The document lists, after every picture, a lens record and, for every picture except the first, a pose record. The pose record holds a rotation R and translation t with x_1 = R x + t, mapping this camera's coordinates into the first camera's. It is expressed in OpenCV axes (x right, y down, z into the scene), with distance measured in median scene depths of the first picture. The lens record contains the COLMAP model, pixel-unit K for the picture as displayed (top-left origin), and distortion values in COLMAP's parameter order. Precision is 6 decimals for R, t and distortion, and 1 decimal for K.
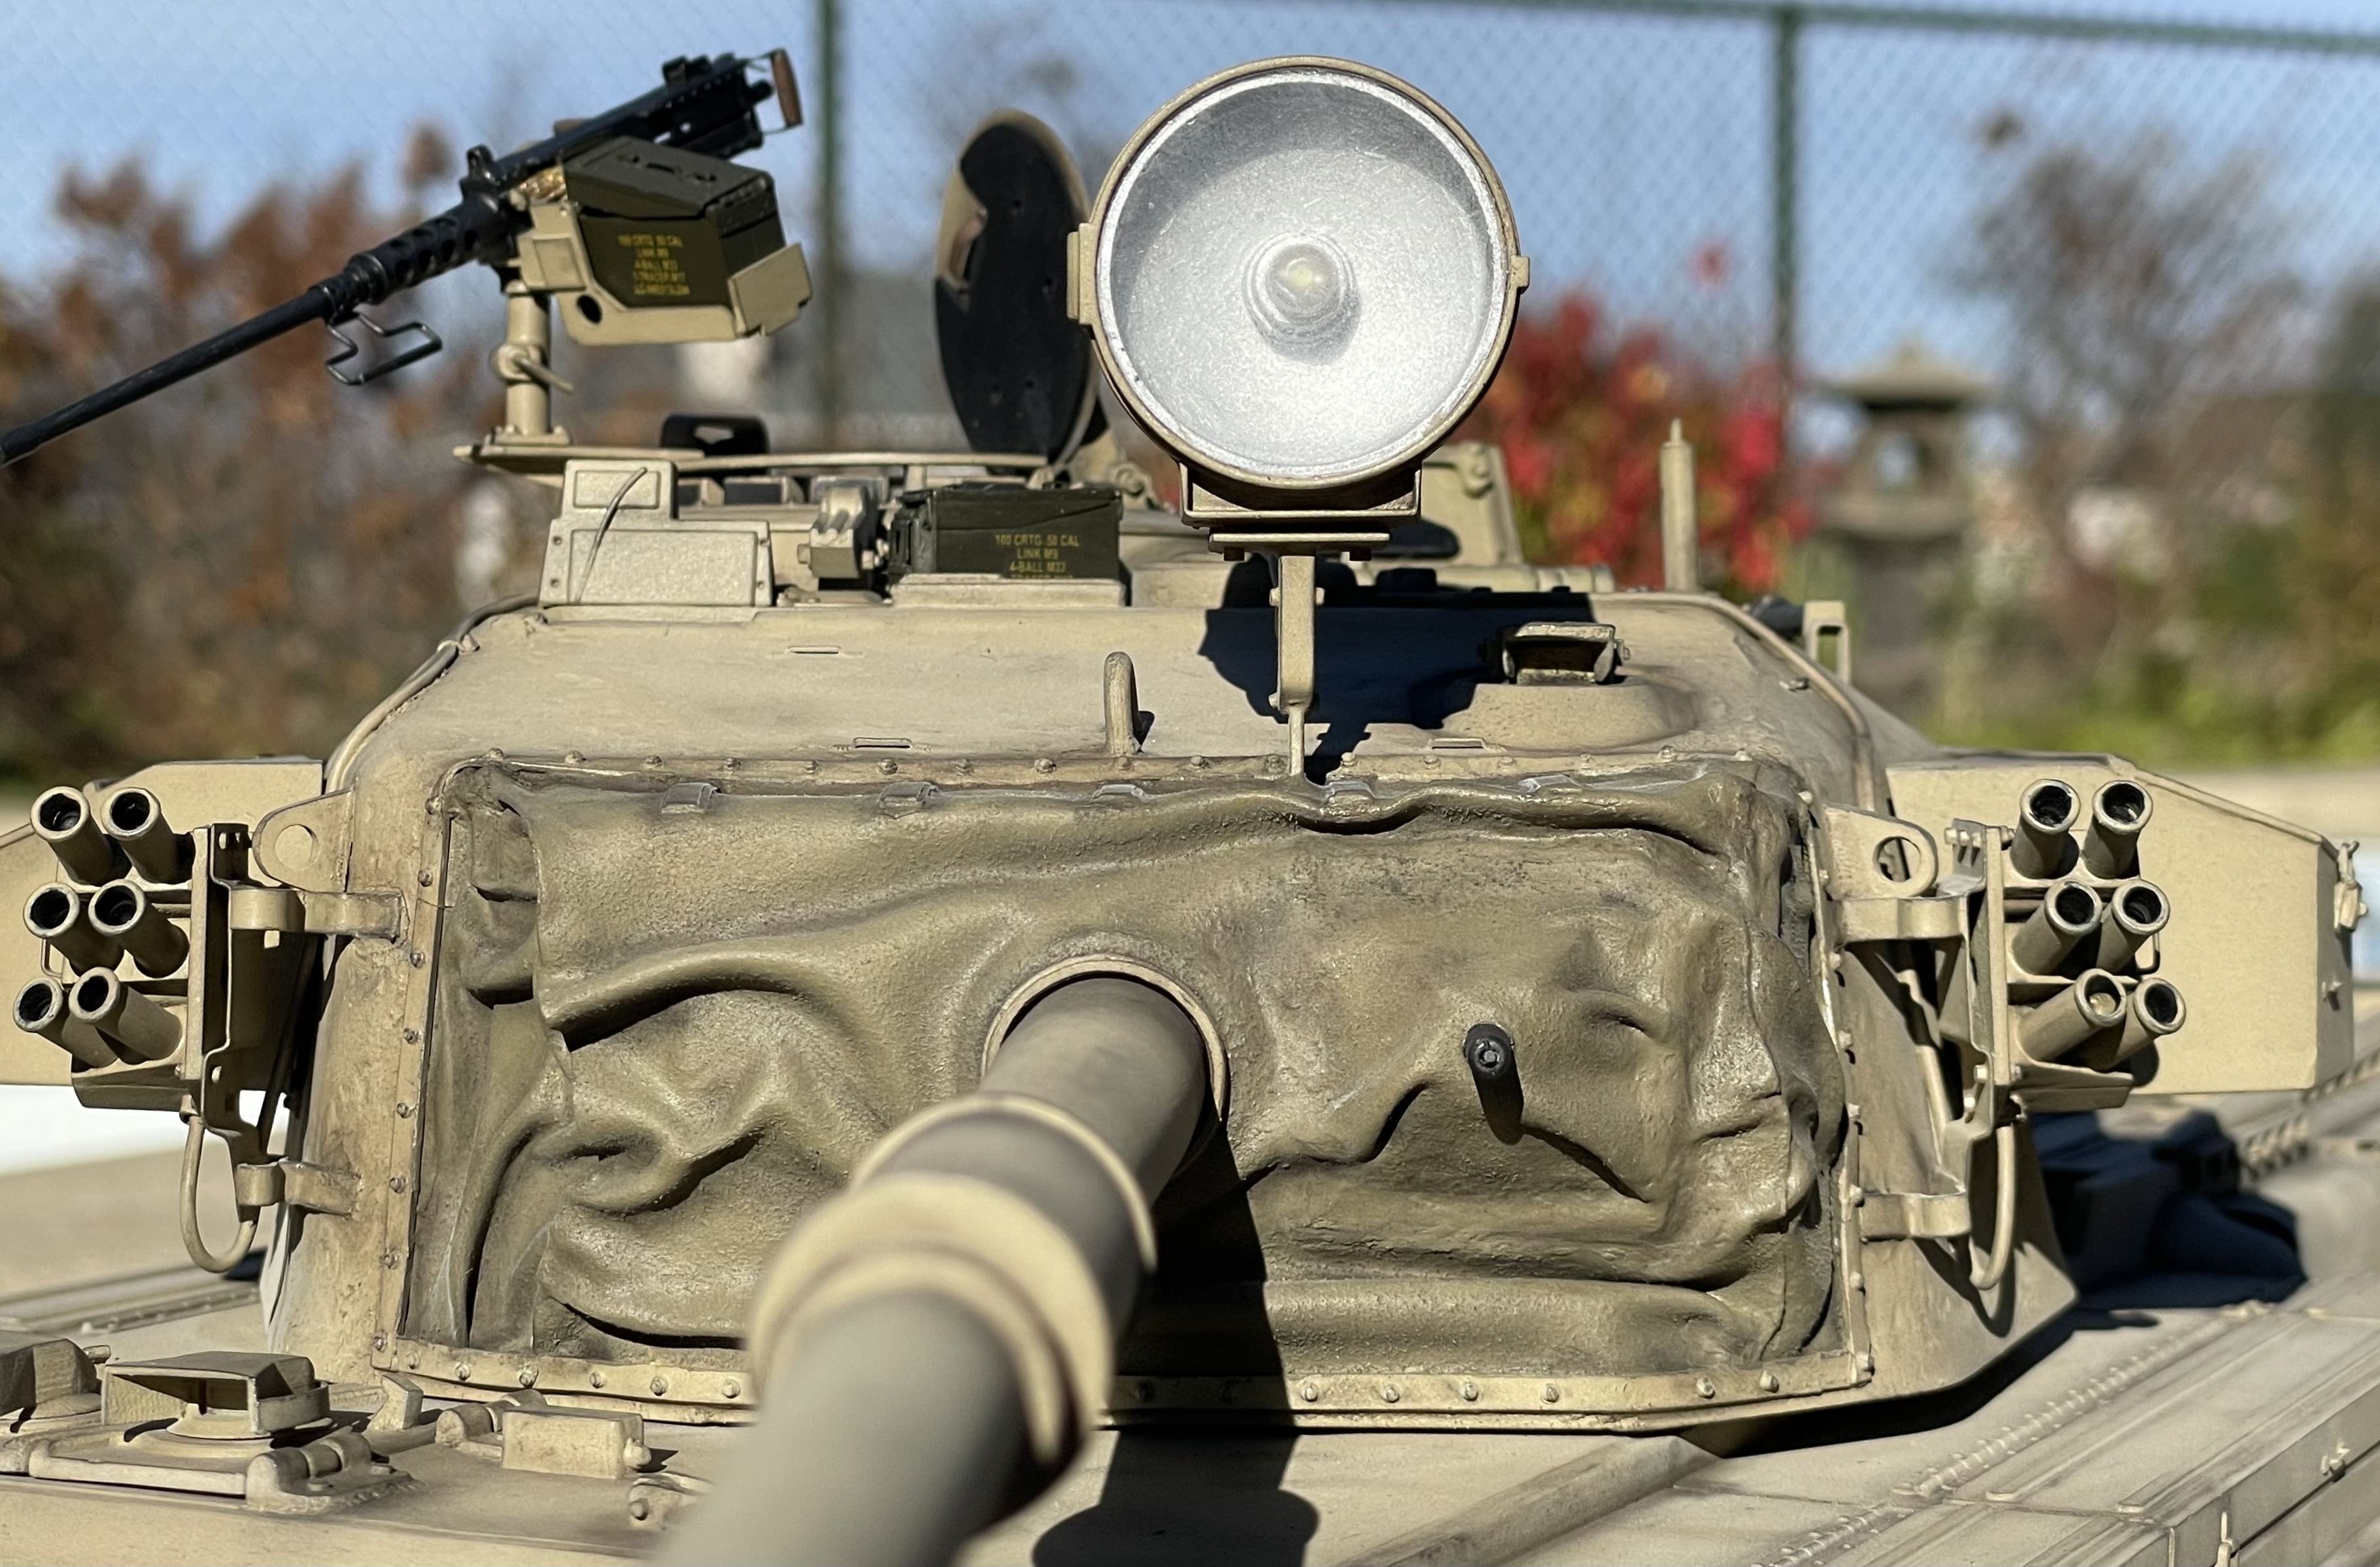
lens RADIAL K [[4269.6, 0, 1132.0], [0, 4269.6, 861.2], [0, 0, 1]] dist [0.029487, 0.000000]
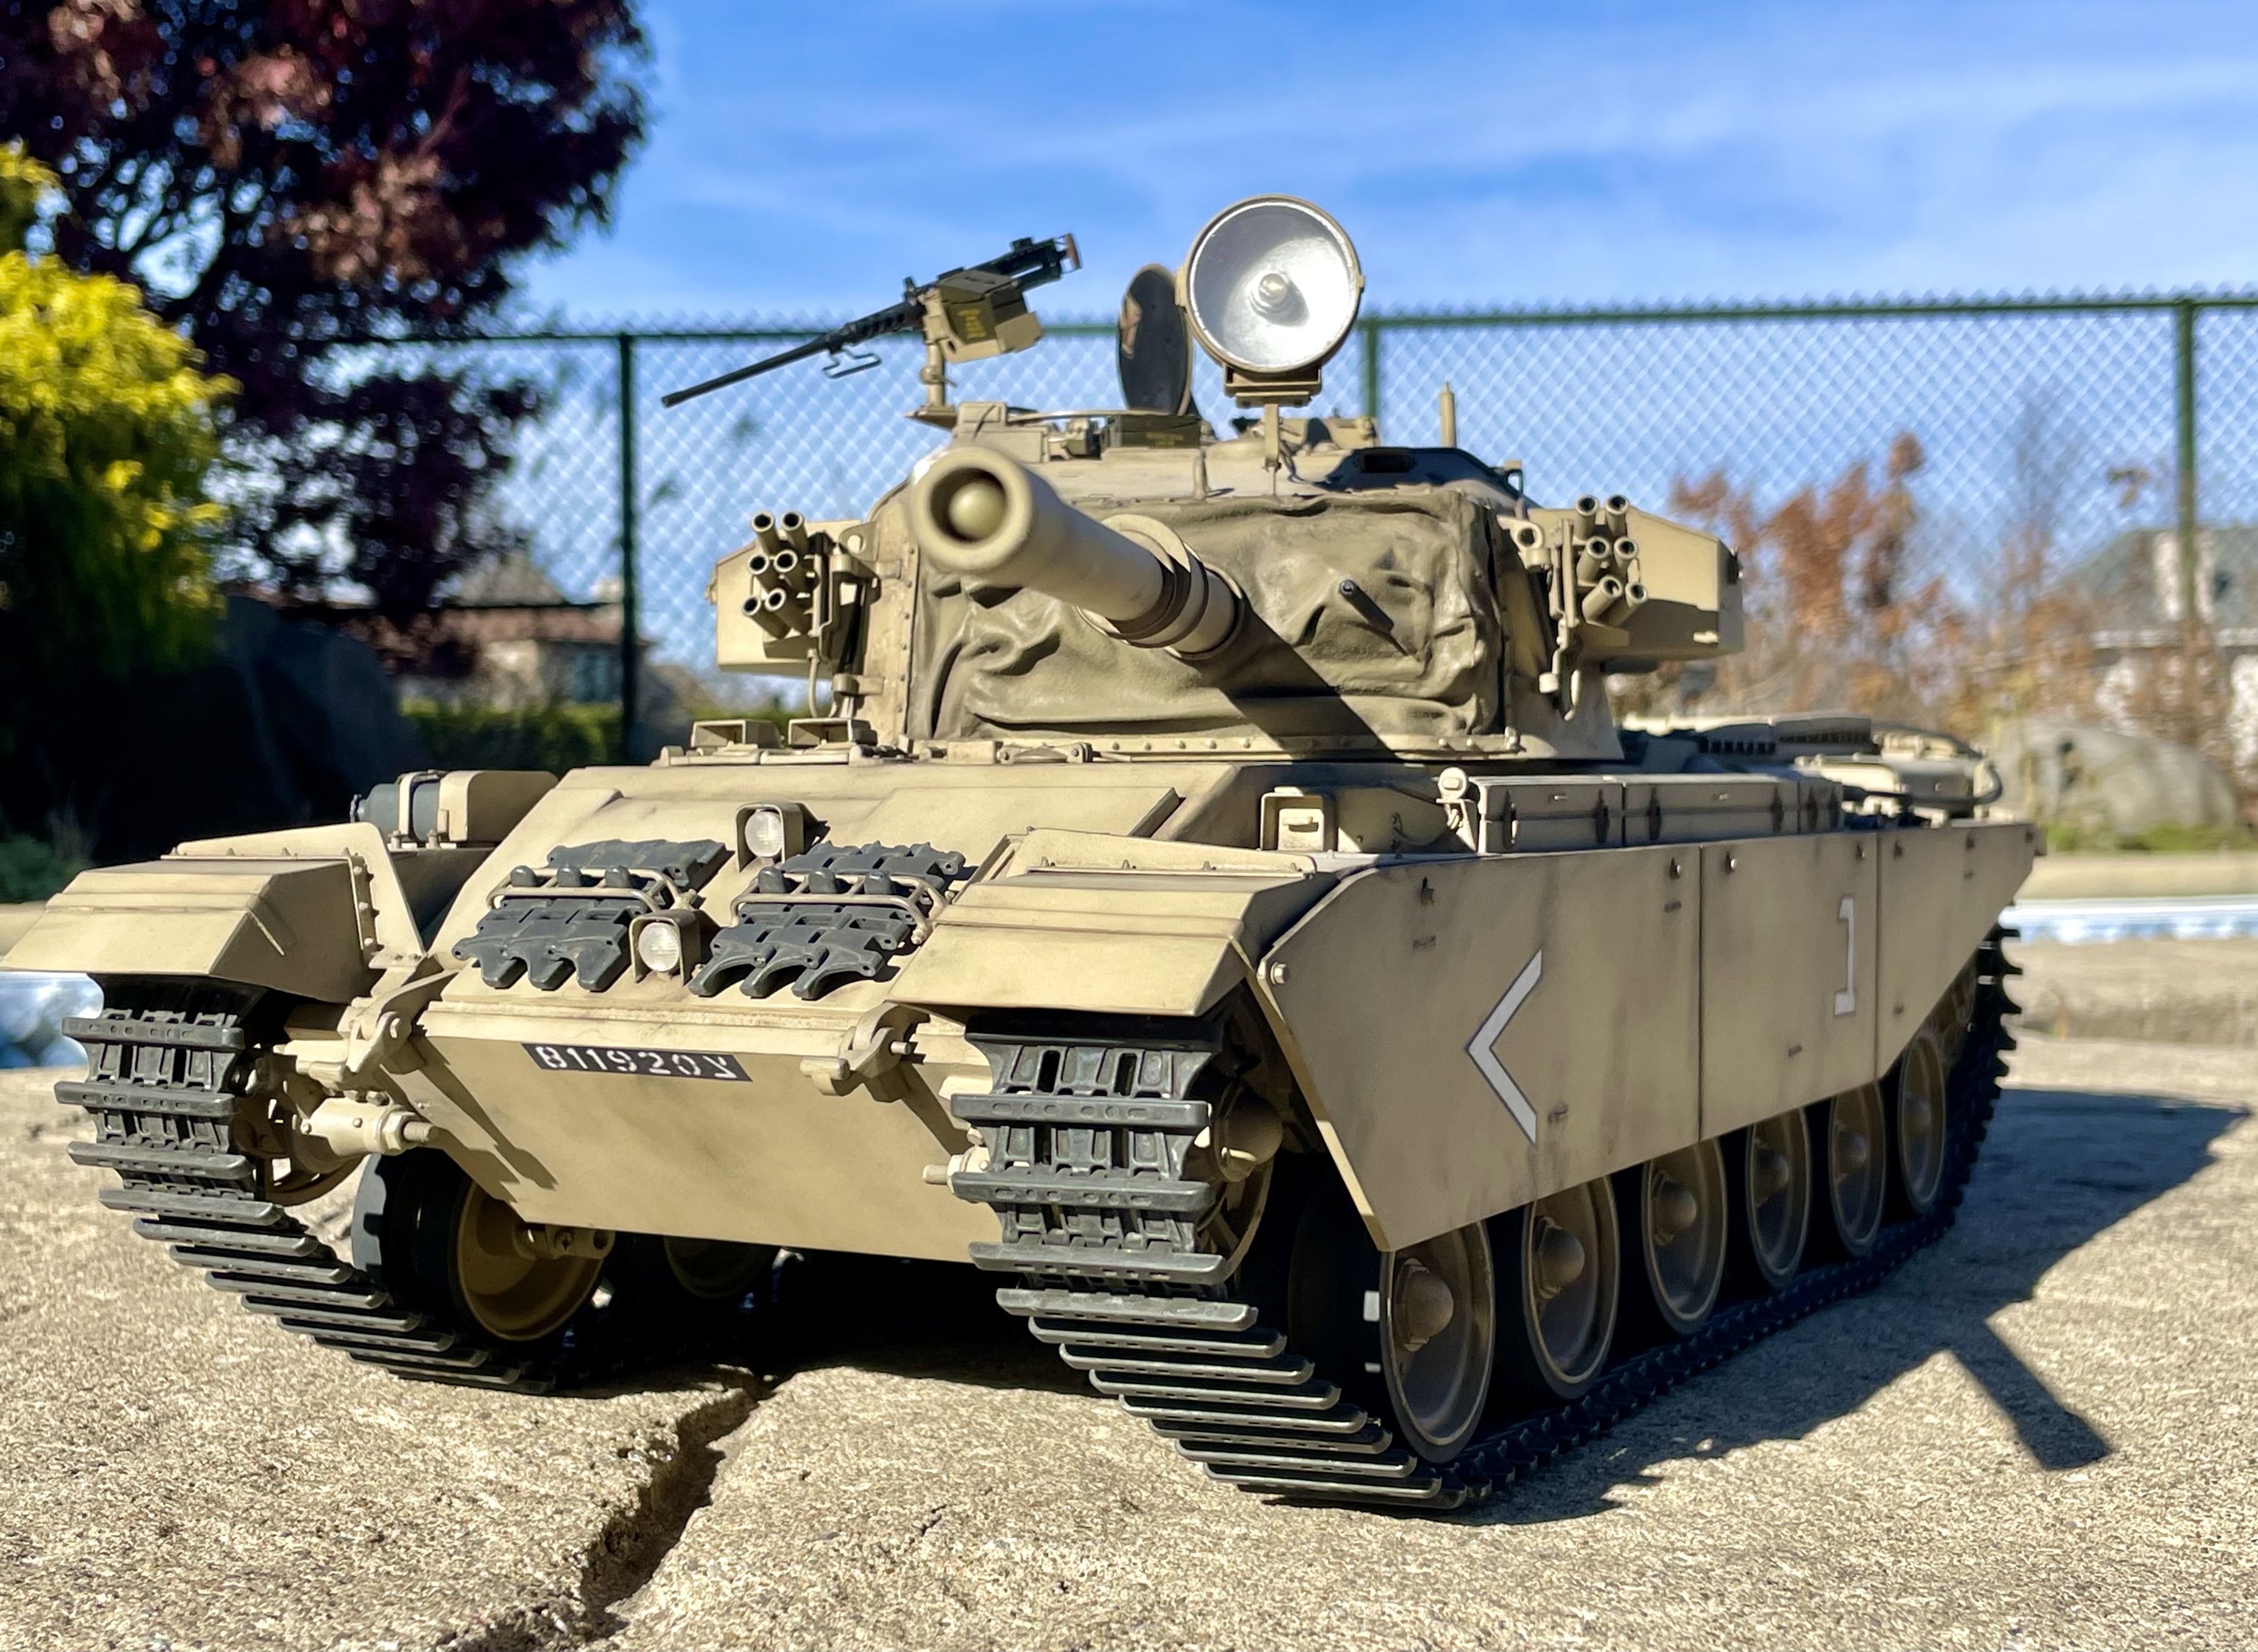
lens RADIAL K [[2619.9, 0, 1139.0], [0, 2619.9, 831.6], [0, 0, 1]] dist [0.094377, 0.000000]
pose [[0.999424, -0.008881, -0.032746, 0.010010], [0.008251, 0.999779, -0.019337, 0.201930], [0.032910, 0.019056, 0.999277, -0.495408]]
